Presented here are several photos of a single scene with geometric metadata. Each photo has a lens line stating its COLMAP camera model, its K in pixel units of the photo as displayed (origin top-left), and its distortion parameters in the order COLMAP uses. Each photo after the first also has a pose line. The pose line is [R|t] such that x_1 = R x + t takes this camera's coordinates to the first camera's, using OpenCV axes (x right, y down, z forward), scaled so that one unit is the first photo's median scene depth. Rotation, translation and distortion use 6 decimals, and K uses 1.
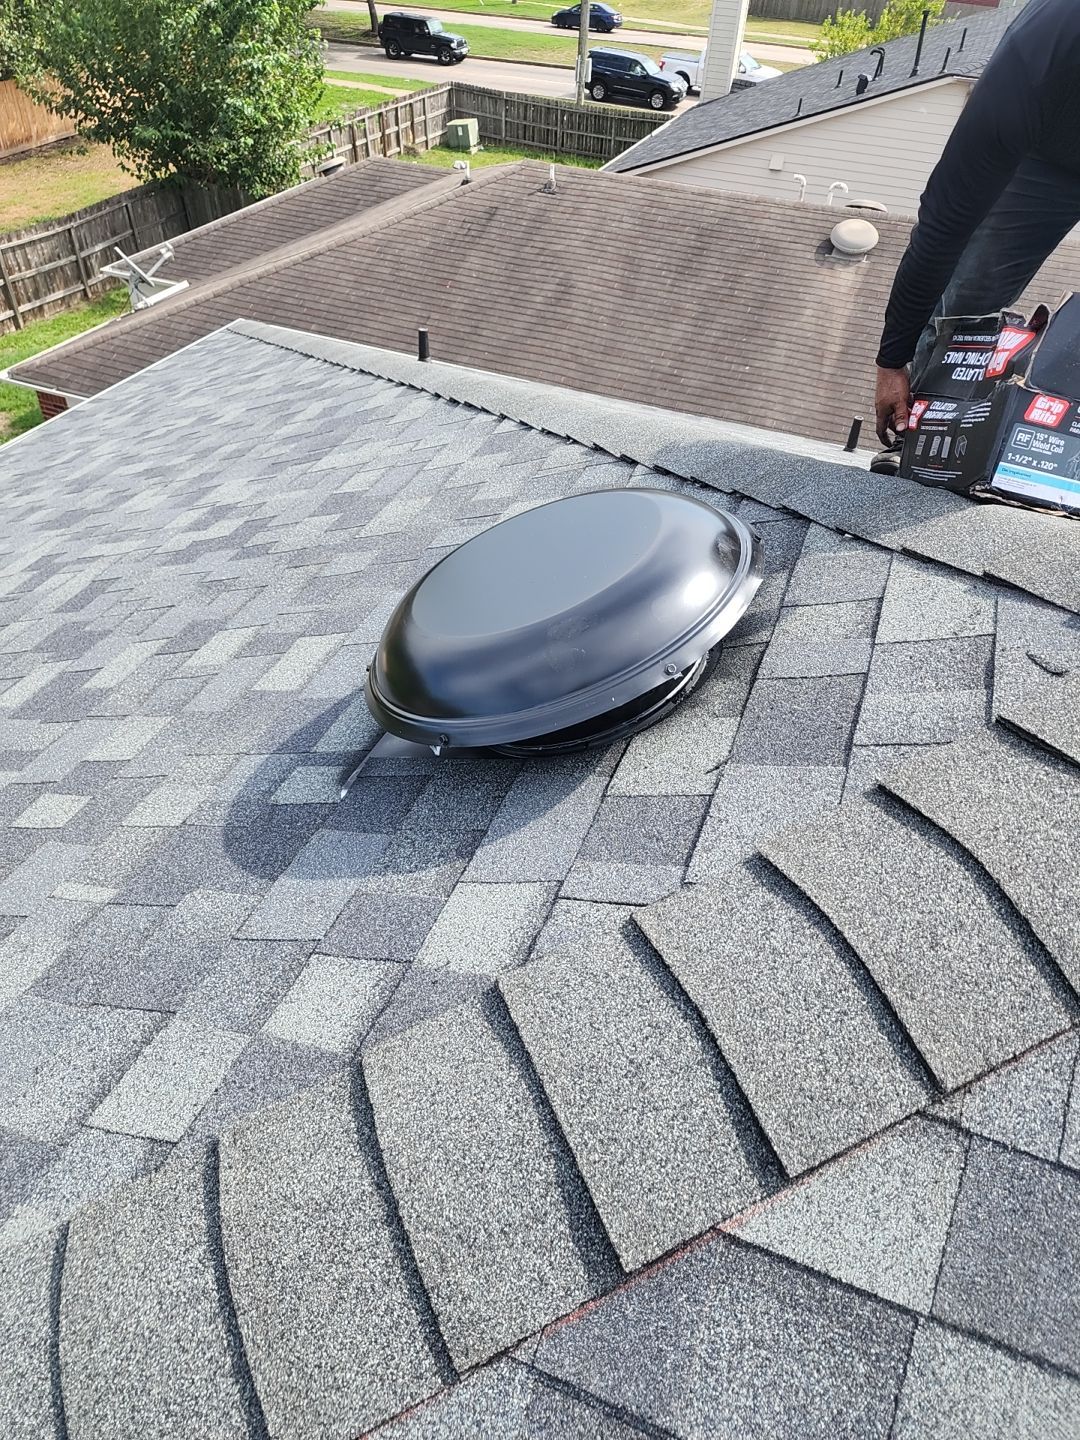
lens RADIAL K [[1011.3, 0, 527.7], [0, 1011.3, 725.3], [0, 0, 1]] dist [0.092793, -0.066525]
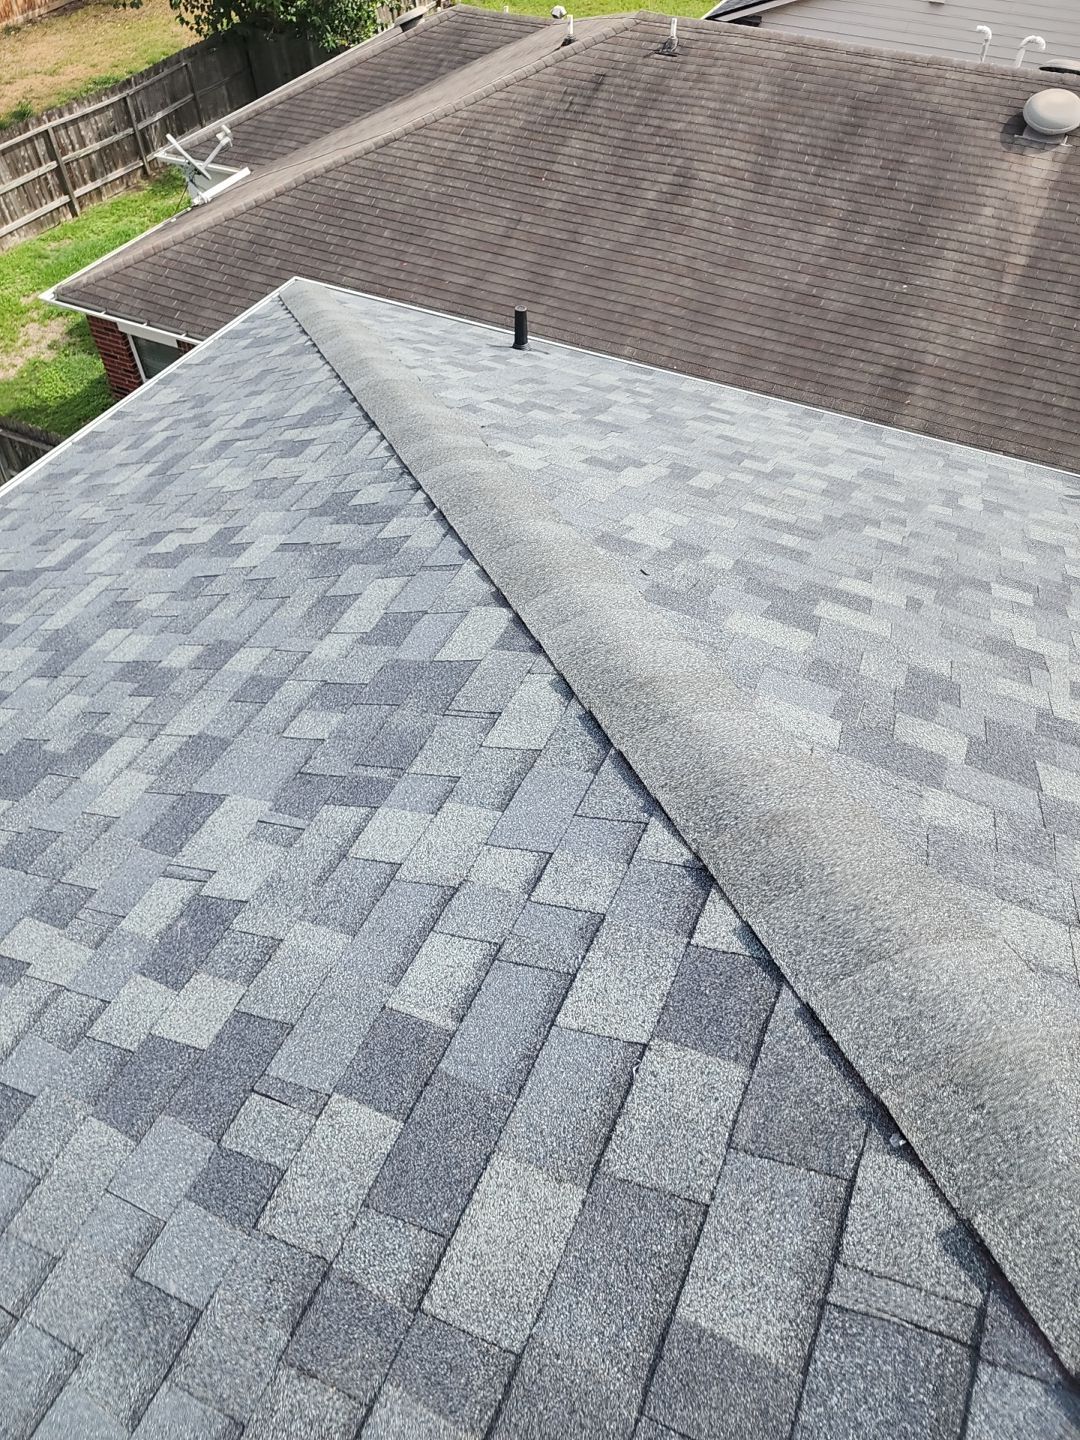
lens RADIAL K [[967.1, 0, 491.6], [0, 967.1, 723.3], [0, 0, 1]] dist [0.098919, -0.082486]
pose [[0.994916, 0.043341, -0.090906, -0.026846], [-0.029010, 0.987735, 0.153421, -0.108624], [0.096441, -0.150004, 0.983970, 0.126207]]
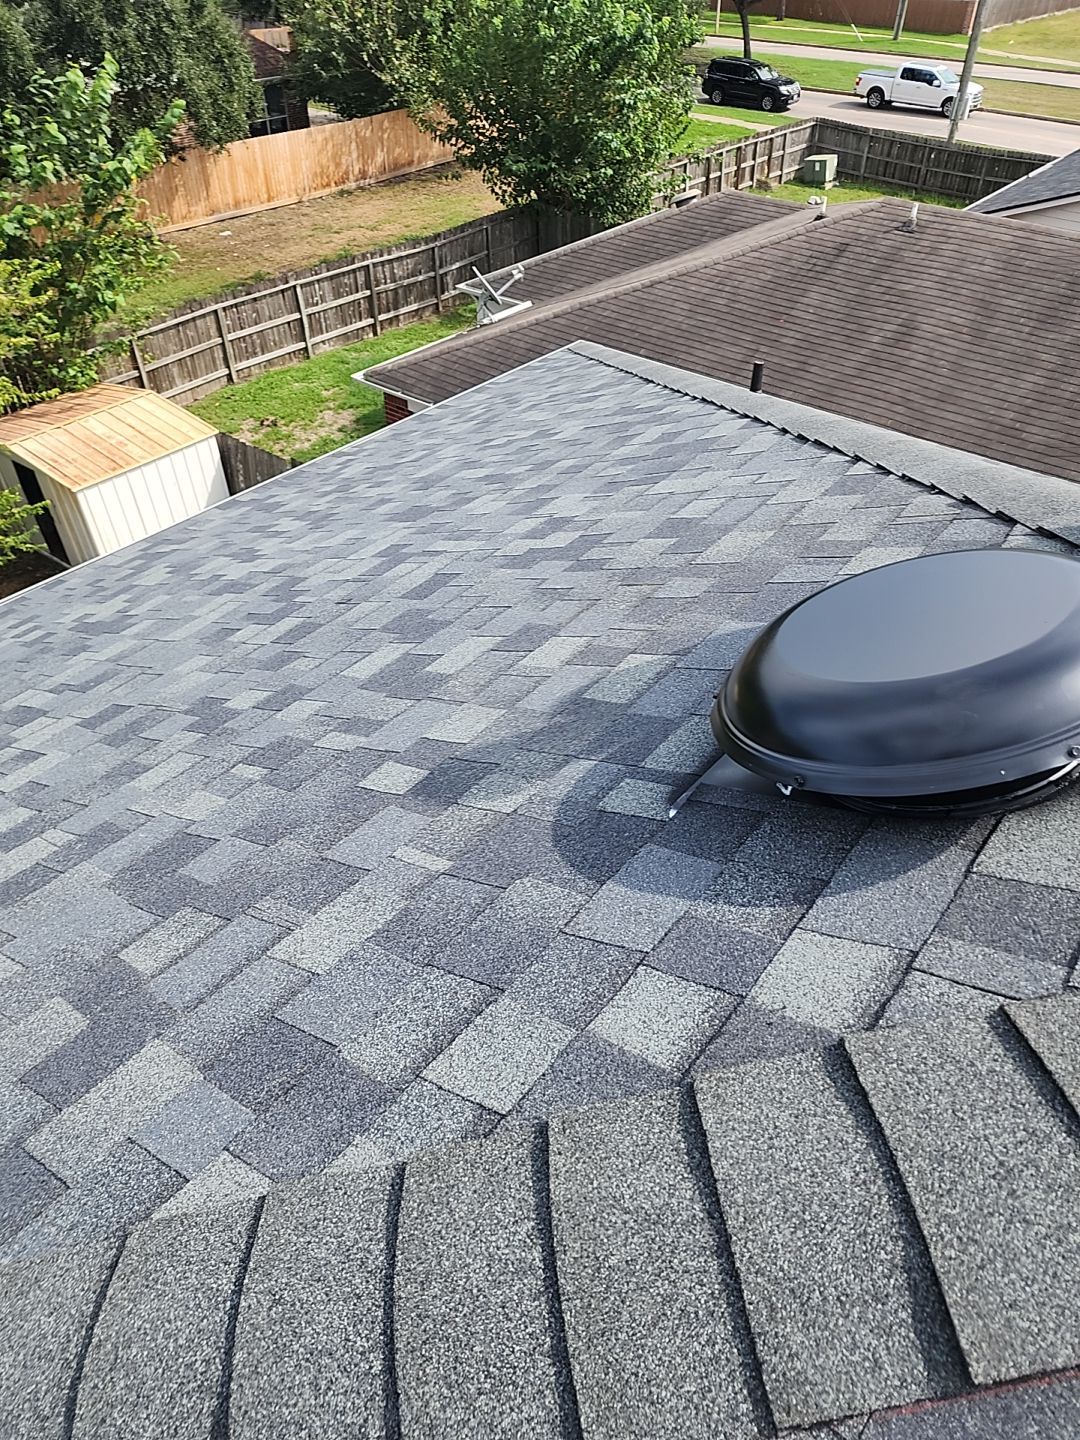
lens RADIAL K [[1011.3, 0, 527.7], [0, 1011.3, 725.3], [0, 0, 1]] dist [0.092793, -0.066525]
pose [[0.957851, 0.165176, -0.235027, -0.015372], [-0.170554, 0.985345, -0.002597, 0.001079], [0.231153, 0.042572, 0.971985, -0.003048]]
